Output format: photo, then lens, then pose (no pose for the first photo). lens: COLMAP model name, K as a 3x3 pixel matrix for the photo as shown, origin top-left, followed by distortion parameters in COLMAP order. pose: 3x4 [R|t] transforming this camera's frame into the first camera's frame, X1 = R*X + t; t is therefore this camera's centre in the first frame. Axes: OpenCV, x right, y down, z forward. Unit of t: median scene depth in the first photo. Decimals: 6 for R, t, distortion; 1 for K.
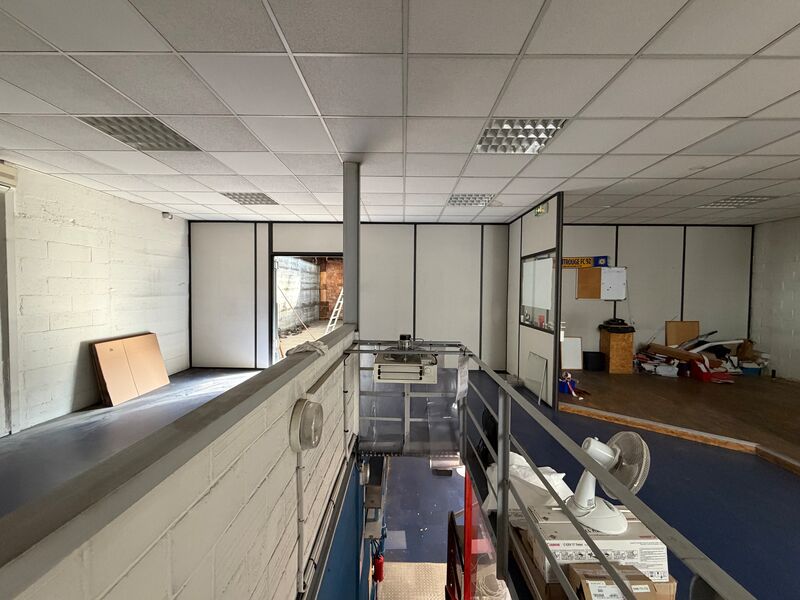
lens RADIAL K [[317.9, 0, 398.2], [0, 317.9, 296.6], [0, 0, 1]] dist [0.000780, -0.000084]
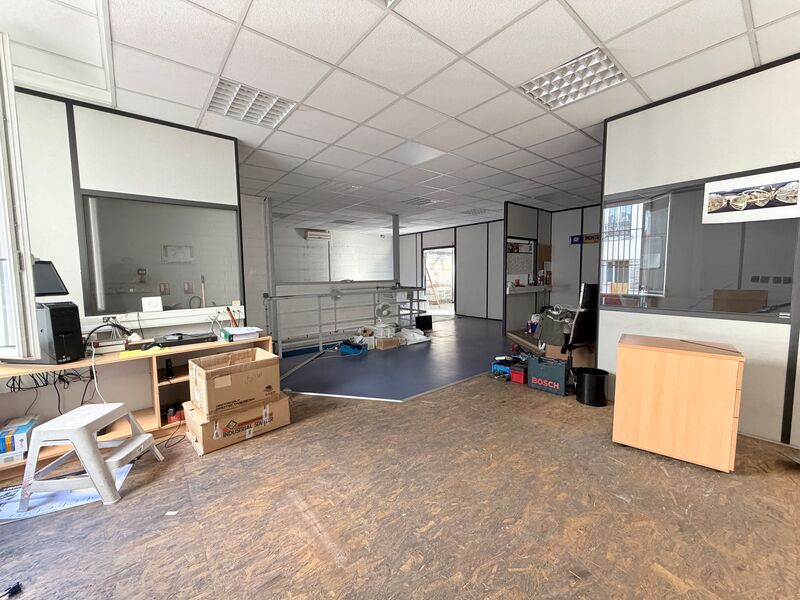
lens RADIAL K [[317.9, 0, 397.3], [0, 317.9, 298.6], [0, 0, 1]] dist [0.000780, -0.000084]
pose [[0.639972, 0.042238, -0.767237, 0.963628], [0.002863, 0.998350, 0.057349, 0.047570], [0.768393, -0.038898, 0.638795, -0.322754]]
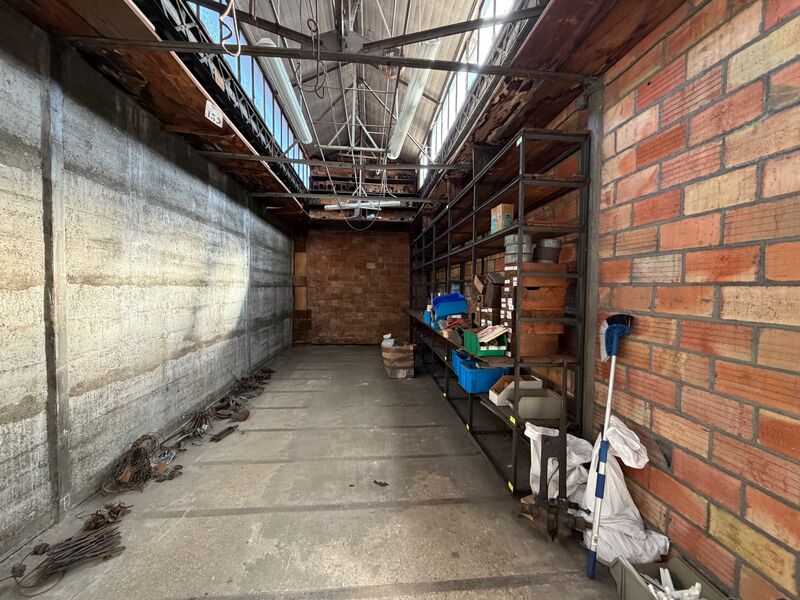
lens RADIAL K [[317.9, 0, 399.3], [0, 317.9, 297.7], [0, 0, 1]] dist [0.000780, -0.000084]
pose [[0.994861, 0.001430, 0.101237, -0.338387], [-0.001872, 0.999989, 0.004279, -0.019091], [-0.101230, -0.004446, 0.994853, 1.236462]]
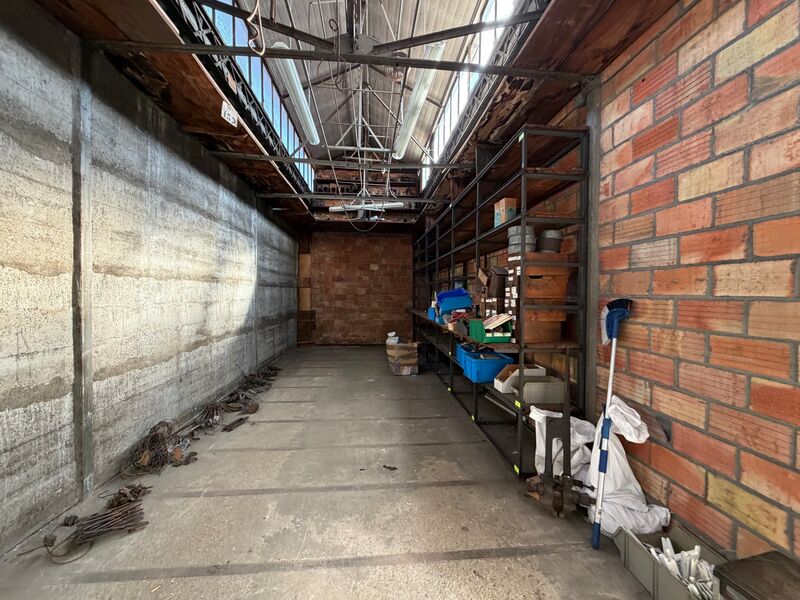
lens RADIAL K [[317.9, 0, 399.5], [0, 317.9, 297.8], [0, 0, 1]] dist [0.000780, -0.000084]
pose [[0.995069, -0.001440, 0.099173, -0.349880], [0.002697, 0.999918, -0.012547, 0.002498], [-0.099147, 0.012753, 0.994991, 1.220812]]
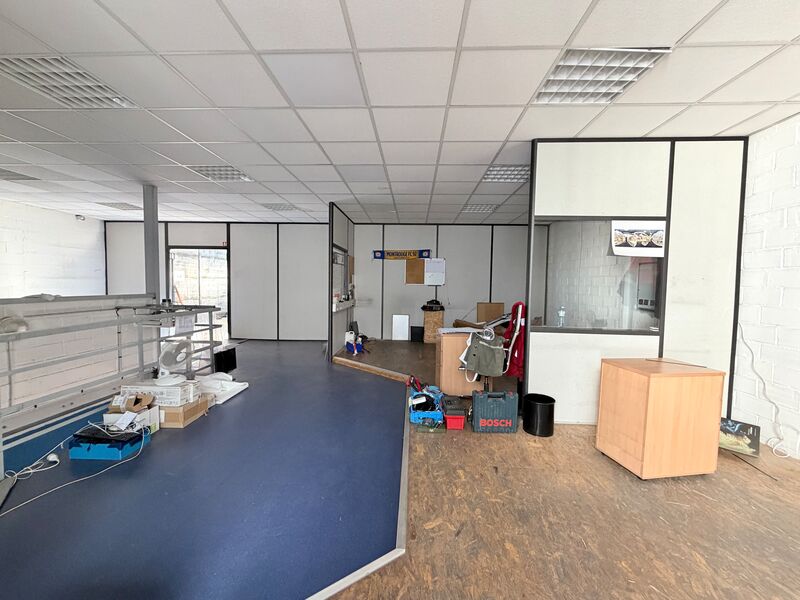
lens RADIAL K [[317.9, 0, 395.0], [0, 317.9, 298.1], [0, 0, 1]] dist [0.000780, -0.000084]
pose [[0.999232, 0.008901, -0.038166, 0.568413], [-0.007953, 0.999657, 0.024938, 0.031565], [0.038375, -0.024615, 0.998960, -0.245981]]
